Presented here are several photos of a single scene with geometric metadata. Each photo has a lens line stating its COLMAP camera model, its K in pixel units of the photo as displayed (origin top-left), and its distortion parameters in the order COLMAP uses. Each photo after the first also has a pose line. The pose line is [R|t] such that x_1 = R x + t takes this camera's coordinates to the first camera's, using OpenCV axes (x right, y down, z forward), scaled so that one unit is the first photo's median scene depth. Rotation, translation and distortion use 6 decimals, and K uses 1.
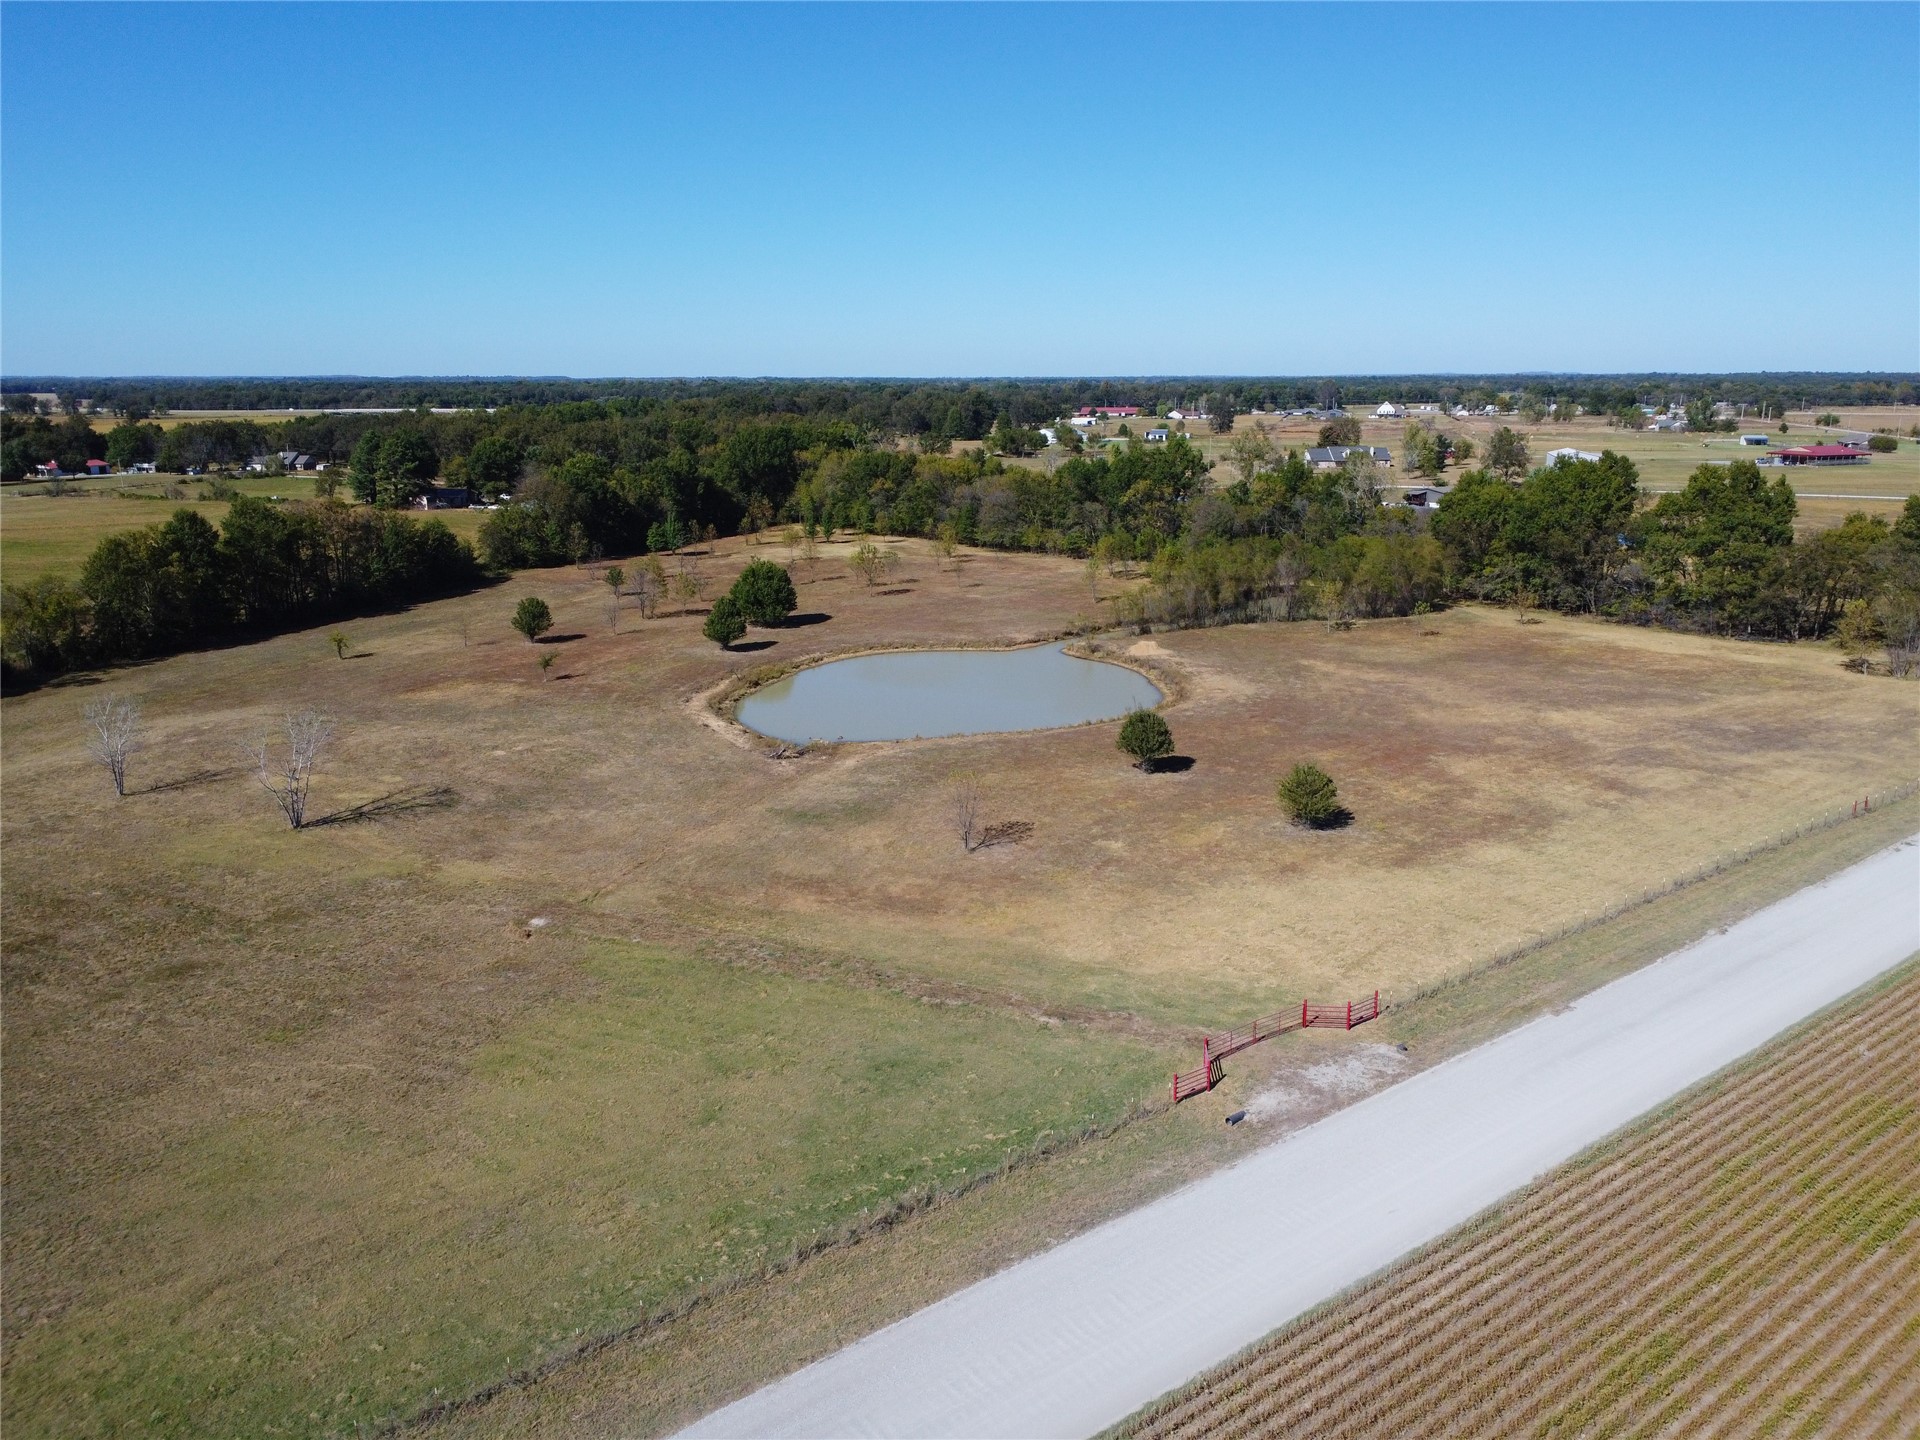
lens RADIAL K [[1431.6, 0, 960.0], [0, 1431.6, 720.0], [0, 0, 1]] dist [0.006427, 0.004727]
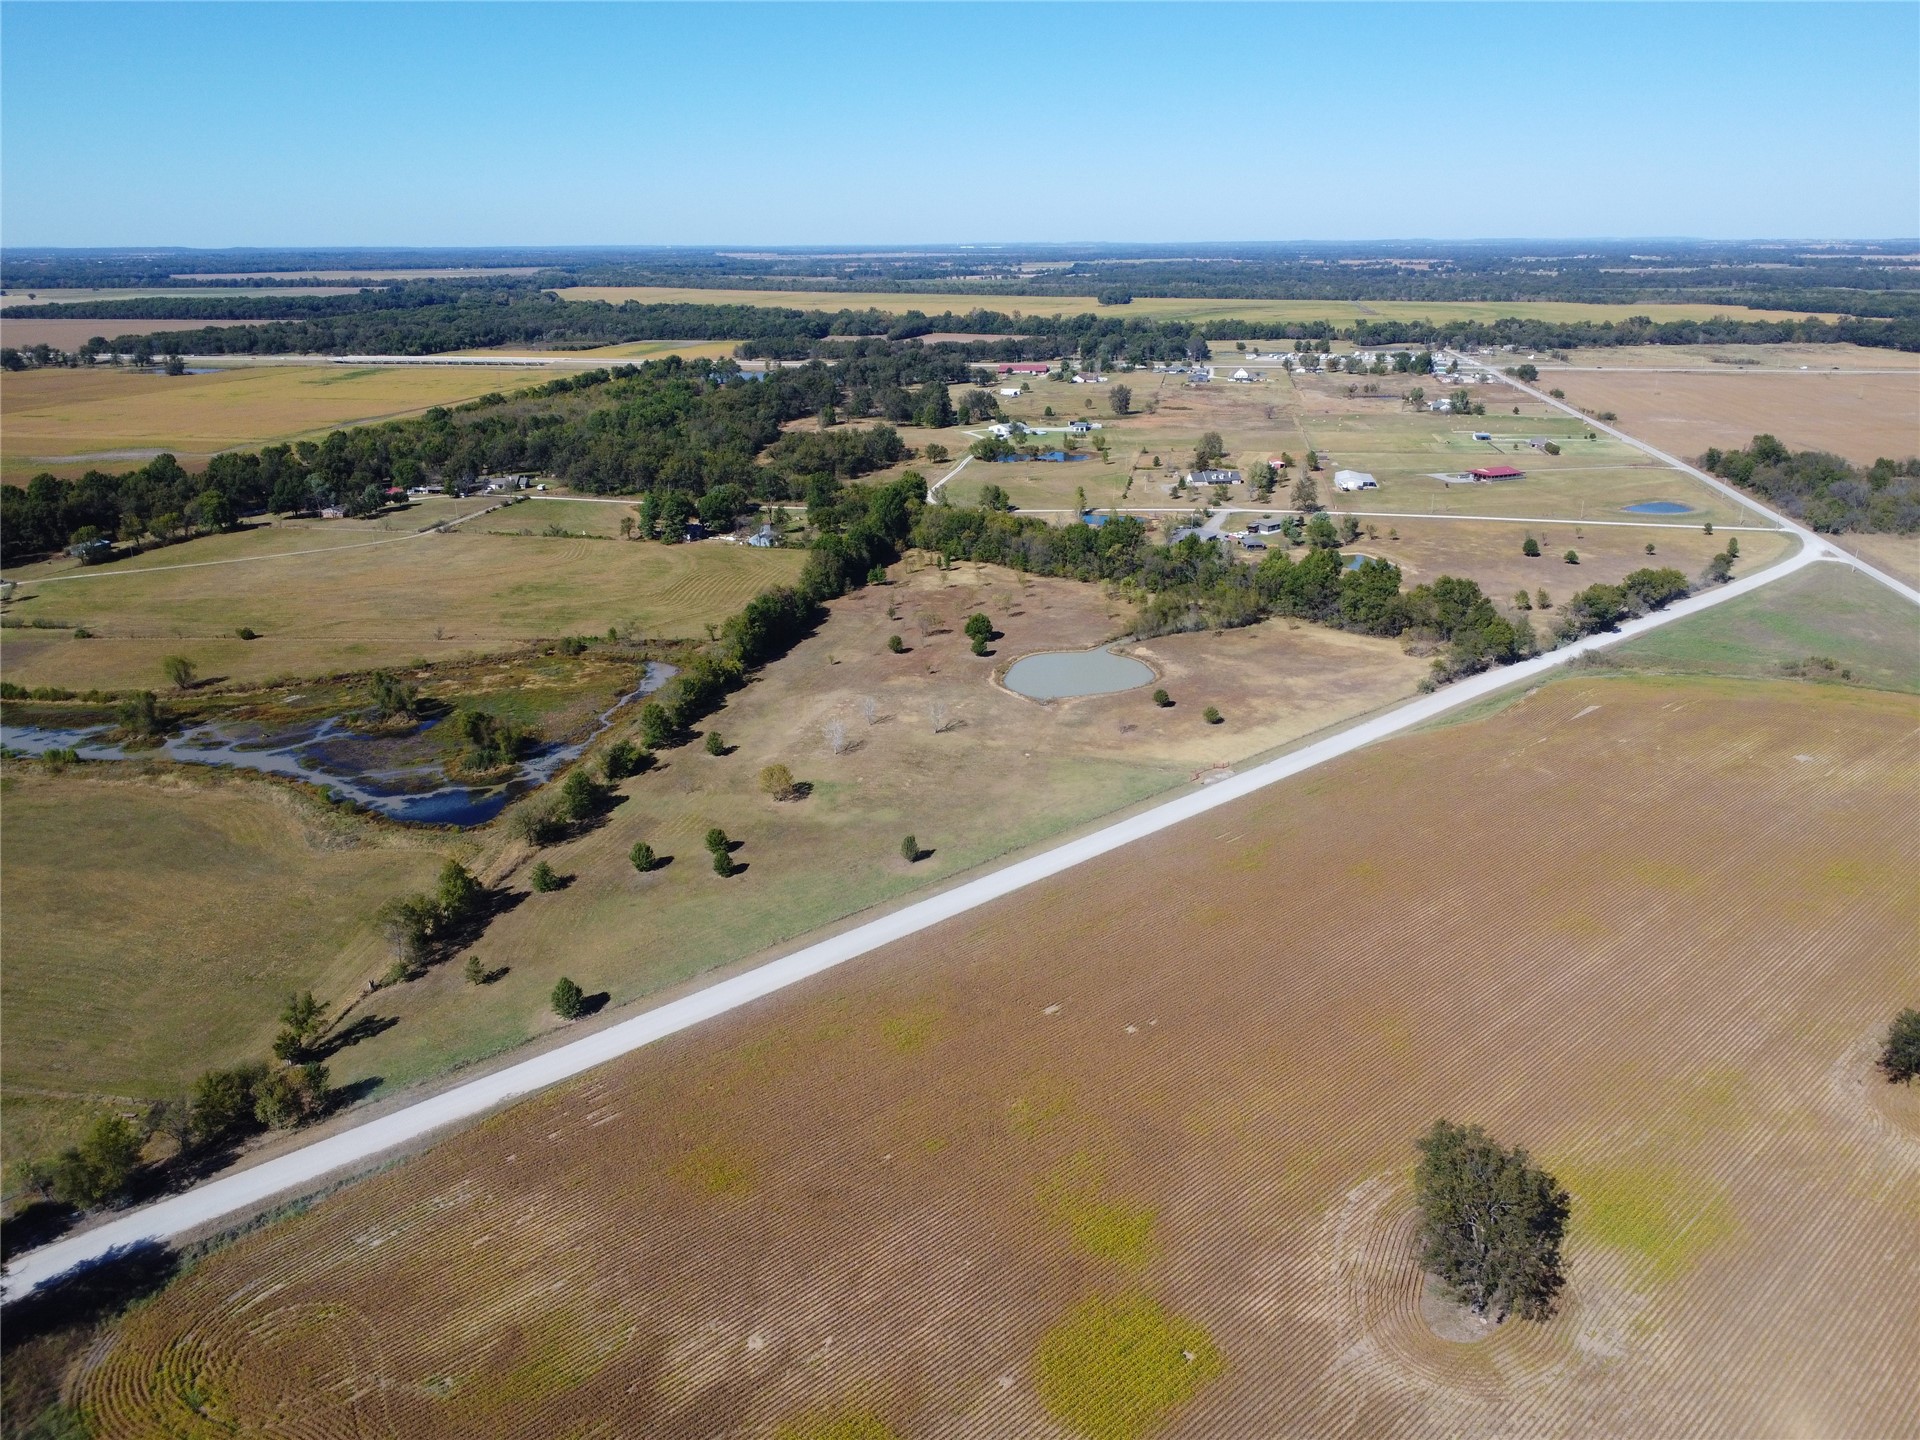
lens RADIAL K [[1431.6, 0, 960.0], [0, 1431.6, 720.0], [0, 0, 1]] dist [0.006427, 0.004727]
pose [[0.995536, -0.032249, 0.088705, -0.493408], [0.024214, 0.995628, 0.090213, -0.191981], [-0.091226, -0.087663, 0.991964, -1.760934]]
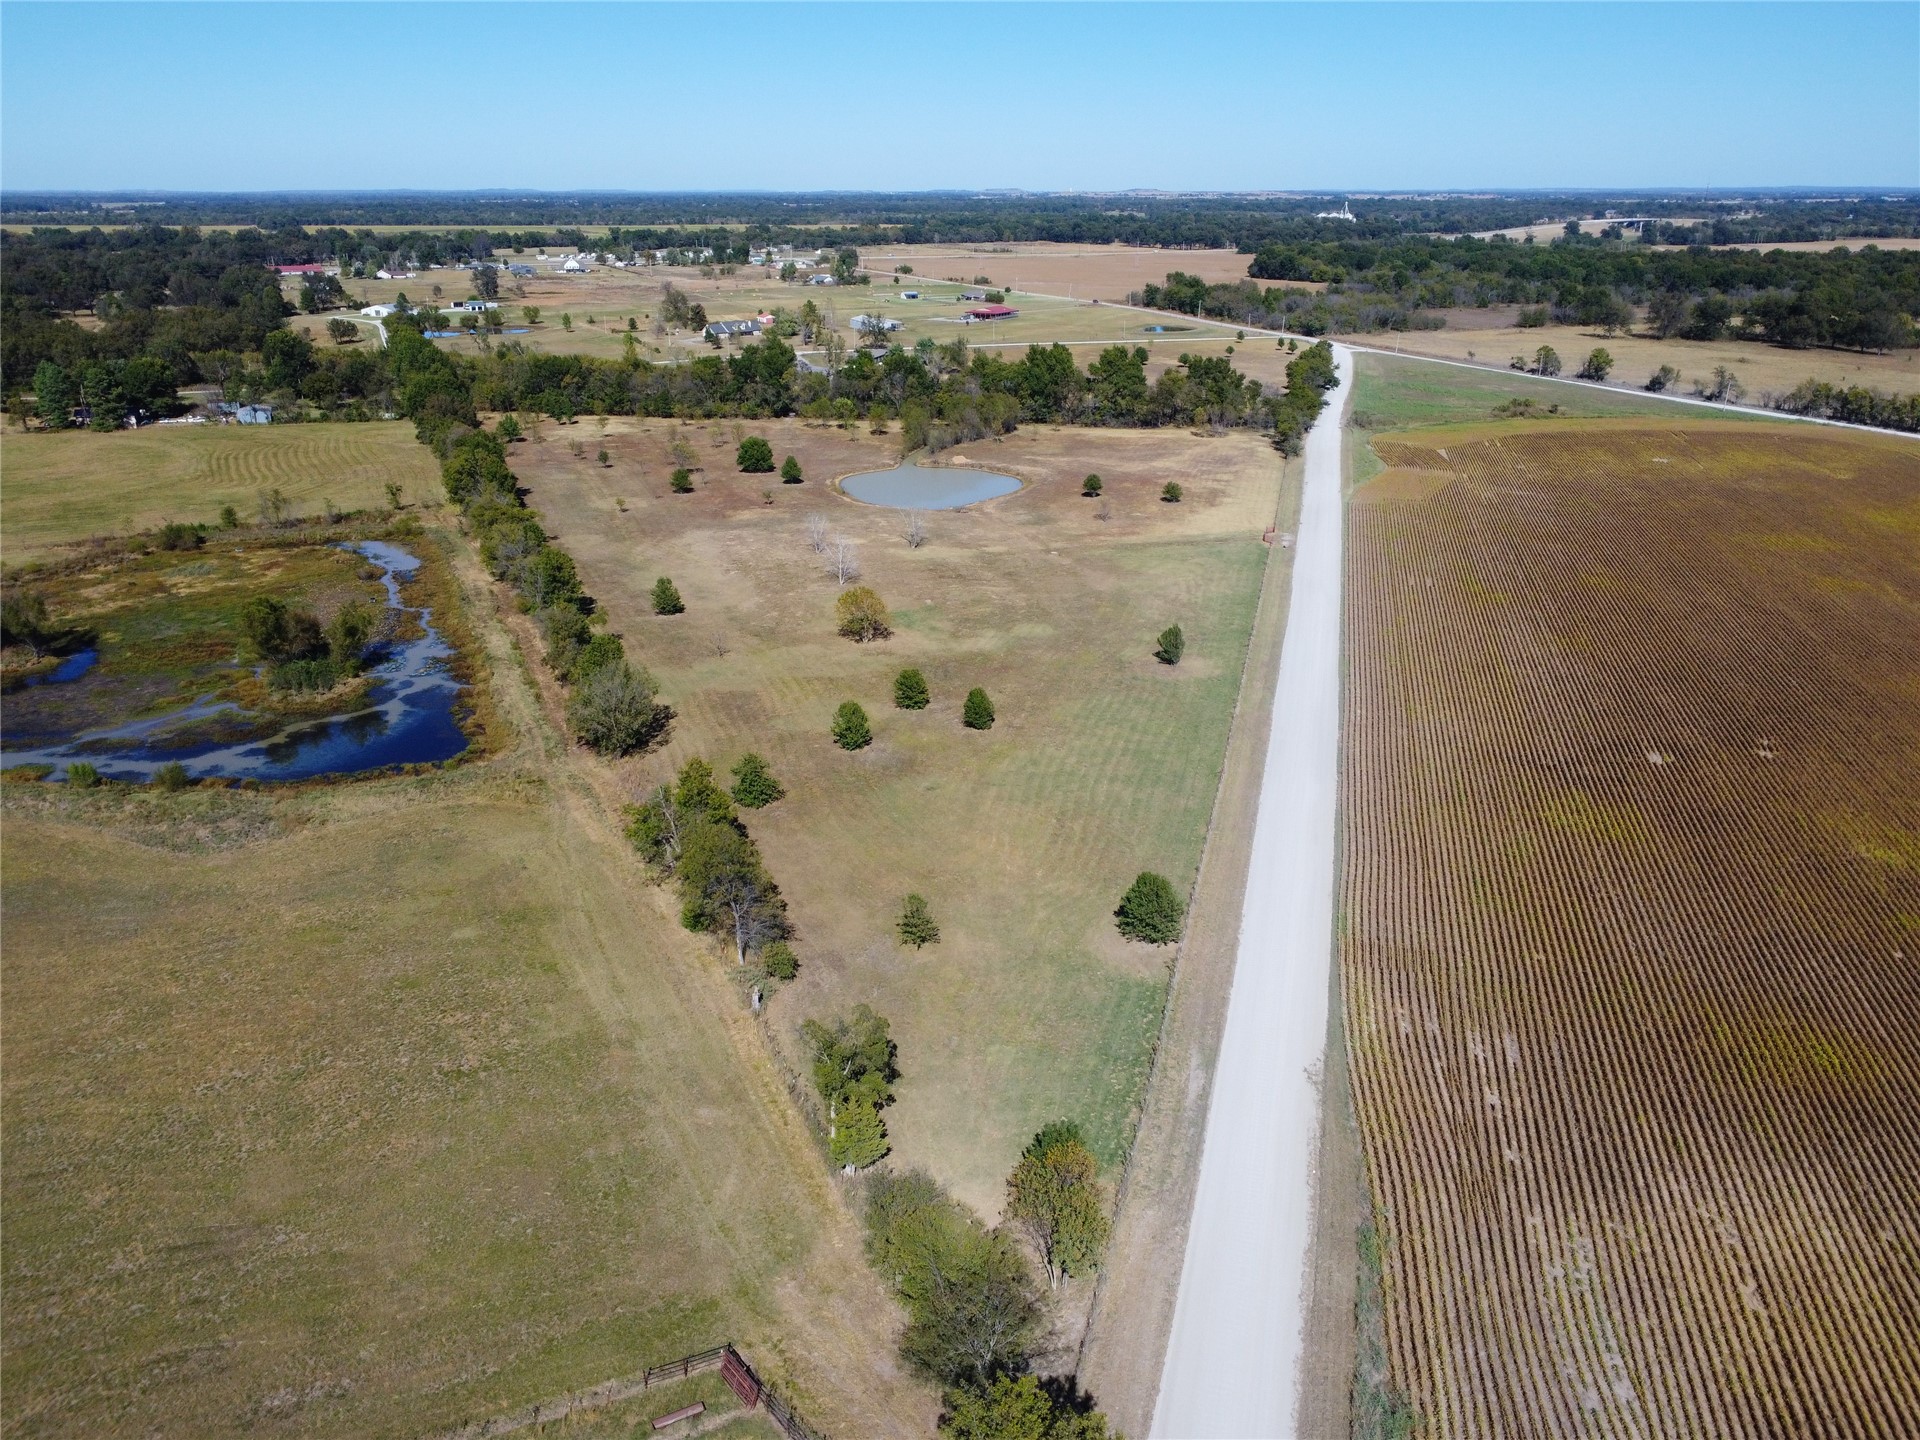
lens RADIAL K [[1431.6, 0, 960.0], [0, 1431.6, 720.0], [0, 0, 1]] dist [0.006427, 0.004727]
pose [[0.780952, -0.214313, 0.586672, -1.377945], [0.143457, 0.975725, 0.165472, -0.028659], [-0.607894, -0.045064, 0.792739, -0.797005]]
